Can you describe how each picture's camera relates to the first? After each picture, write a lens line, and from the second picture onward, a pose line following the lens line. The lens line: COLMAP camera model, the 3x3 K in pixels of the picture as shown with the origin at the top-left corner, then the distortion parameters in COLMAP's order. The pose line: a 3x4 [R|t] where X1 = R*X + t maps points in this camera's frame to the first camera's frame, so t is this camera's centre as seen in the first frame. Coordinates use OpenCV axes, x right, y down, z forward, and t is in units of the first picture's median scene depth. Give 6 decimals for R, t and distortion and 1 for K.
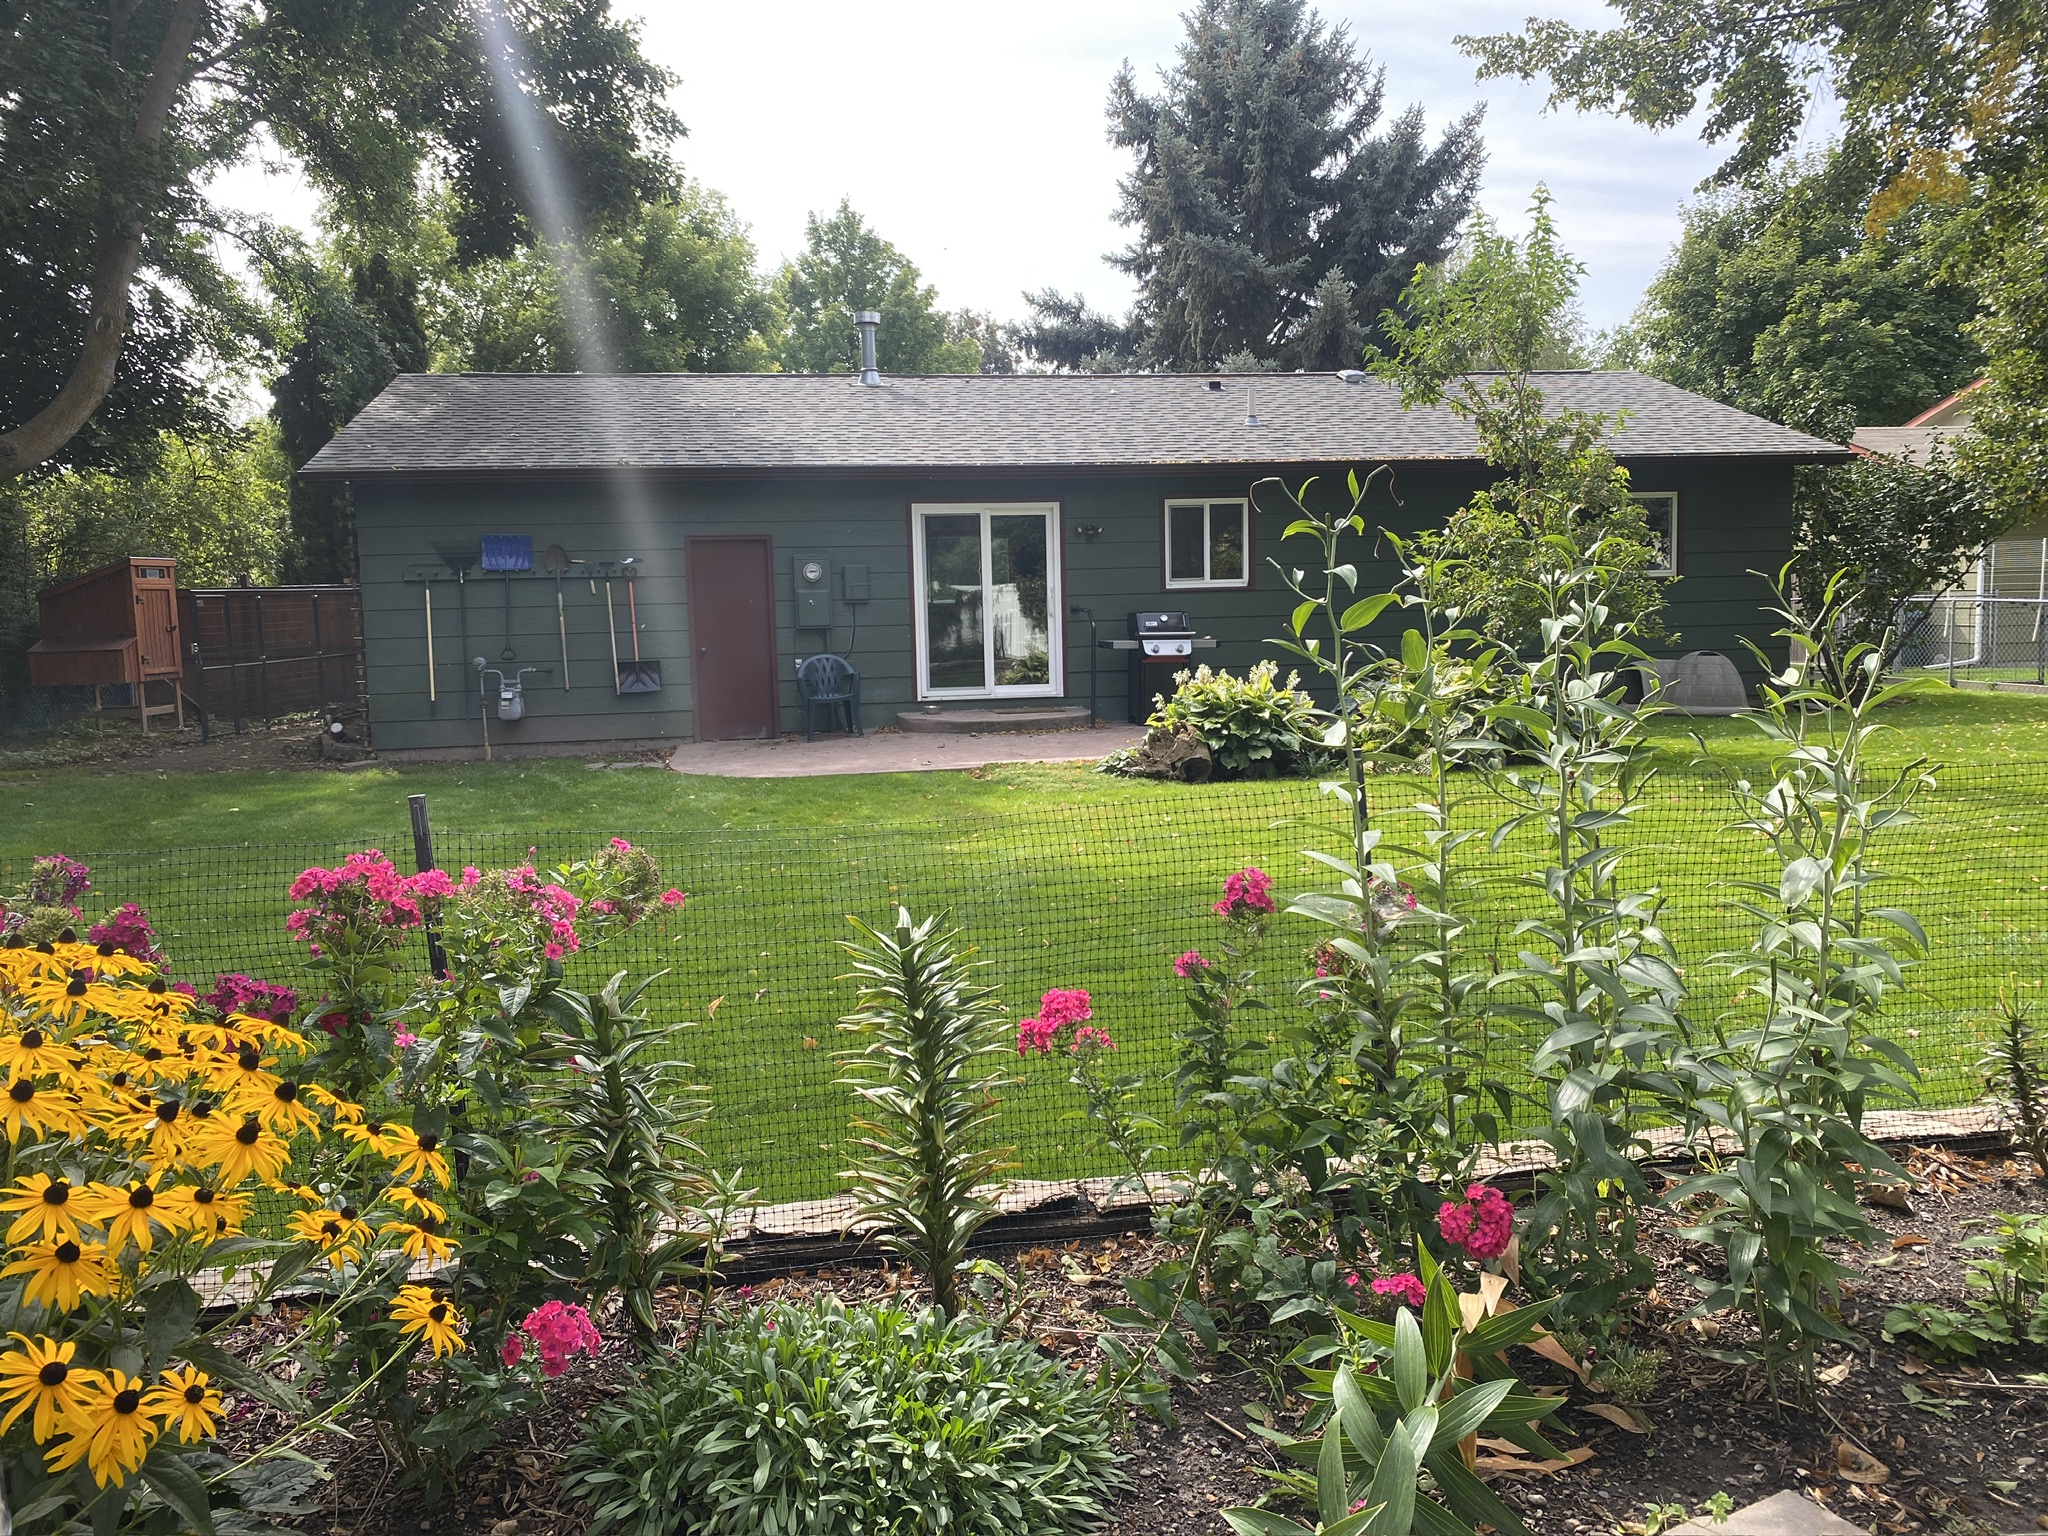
lens RADIAL K [[1547.7, 0, 1024.0], [0, 1547.7, 768.0], [0, 0, 1]] dist [0.069058, -0.124391]
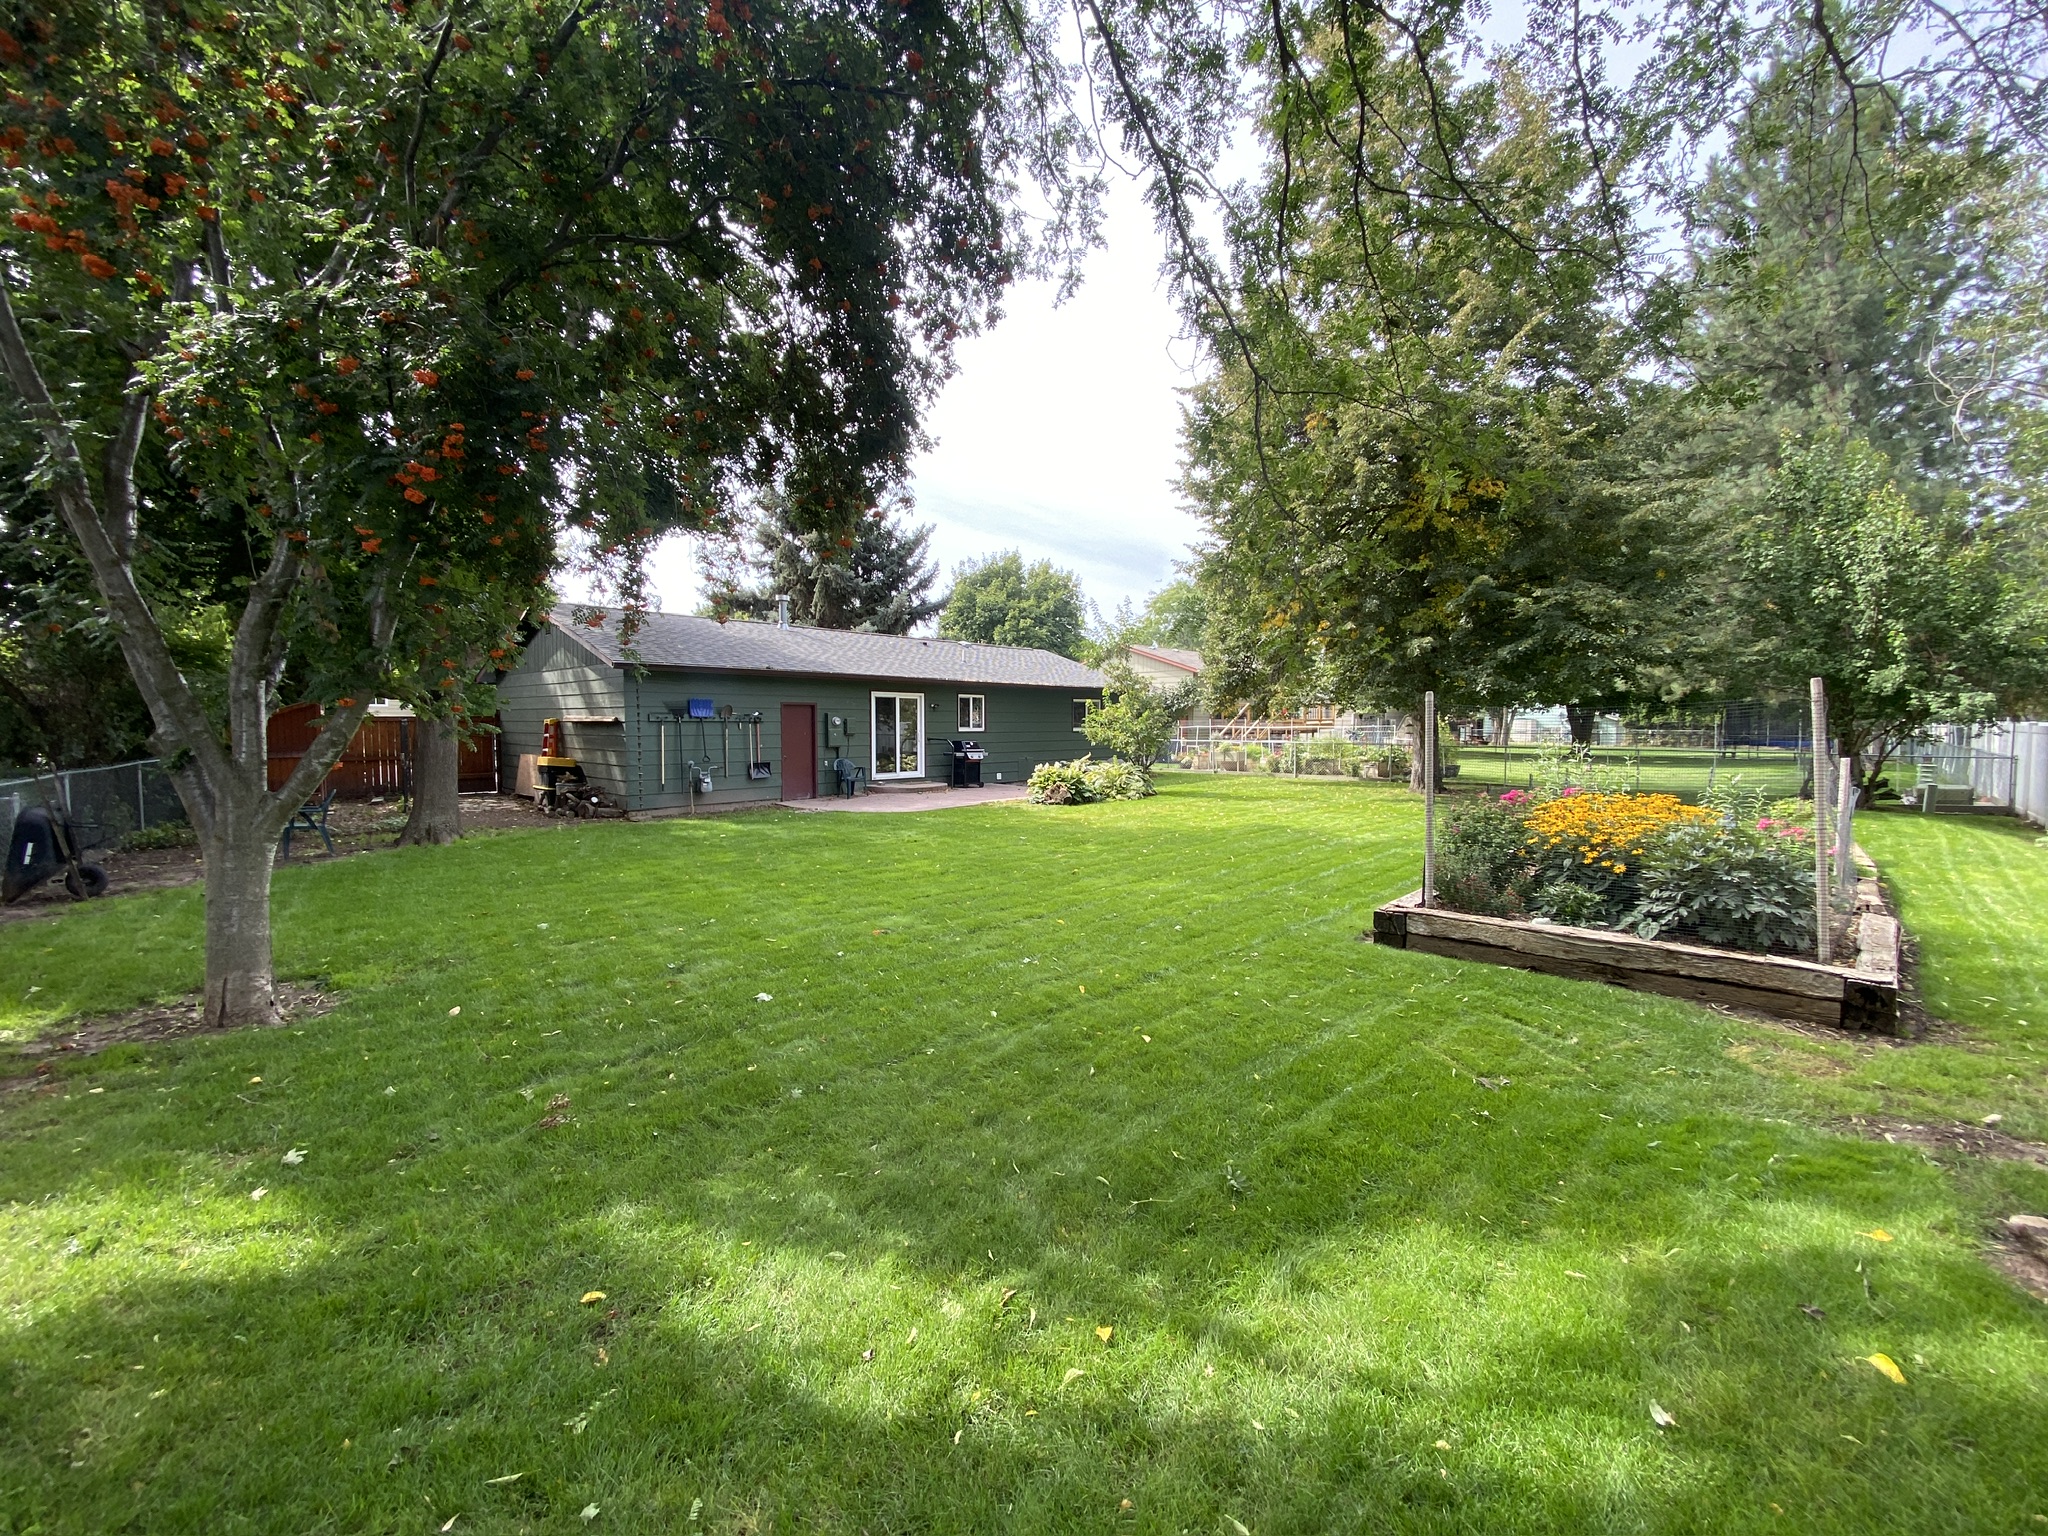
lens RADIAL K [[822.2, 0, 1029.0], [0, 822.2, 766.9], [0, 0, 1]] dist [0.027158, -0.024460]
pose [[0.797322, -0.007898, 0.603503, -0.604687], [0.047955, 0.997582, -0.050301, 0.008770], [-0.601646, 0.069048, 0.795773, -0.076493]]
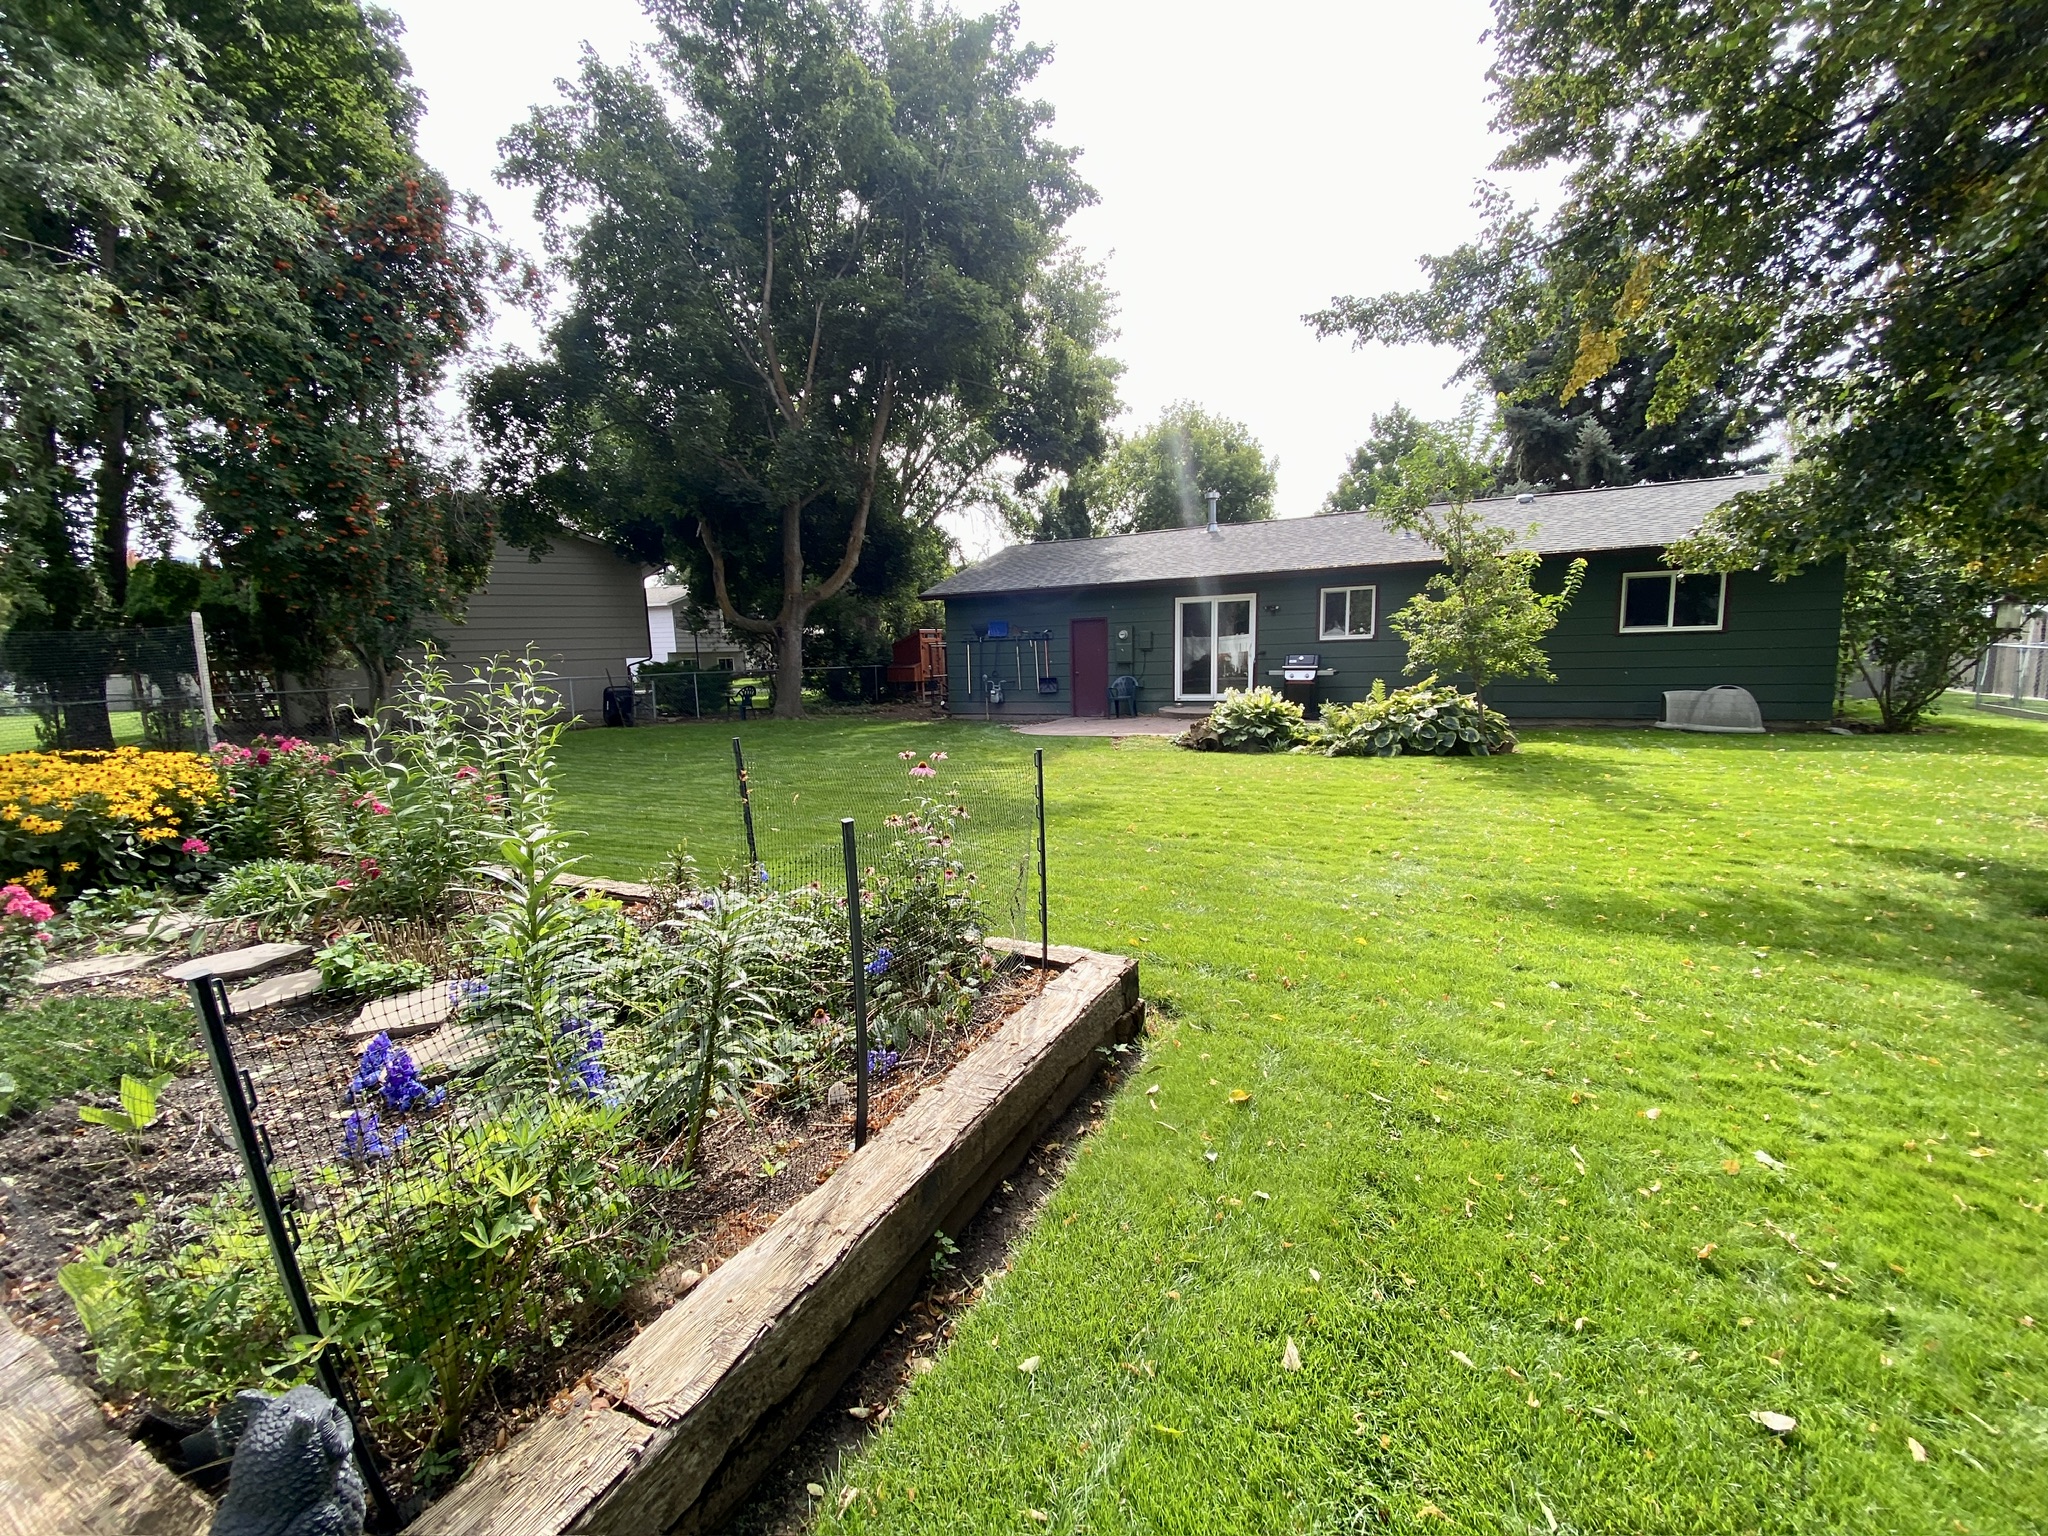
lens RADIAL K [[822.2, 0, 1029.0], [0, 822.2, 766.9], [0, 0, 1]] dist [0.027158, -0.024460]
pose [[0.816636, 0.082819, -0.571181, 0.374142], [-0.054167, 0.996281, 0.067012, -0.019866], [0.574606, -0.023785, 0.818084, 0.055667]]
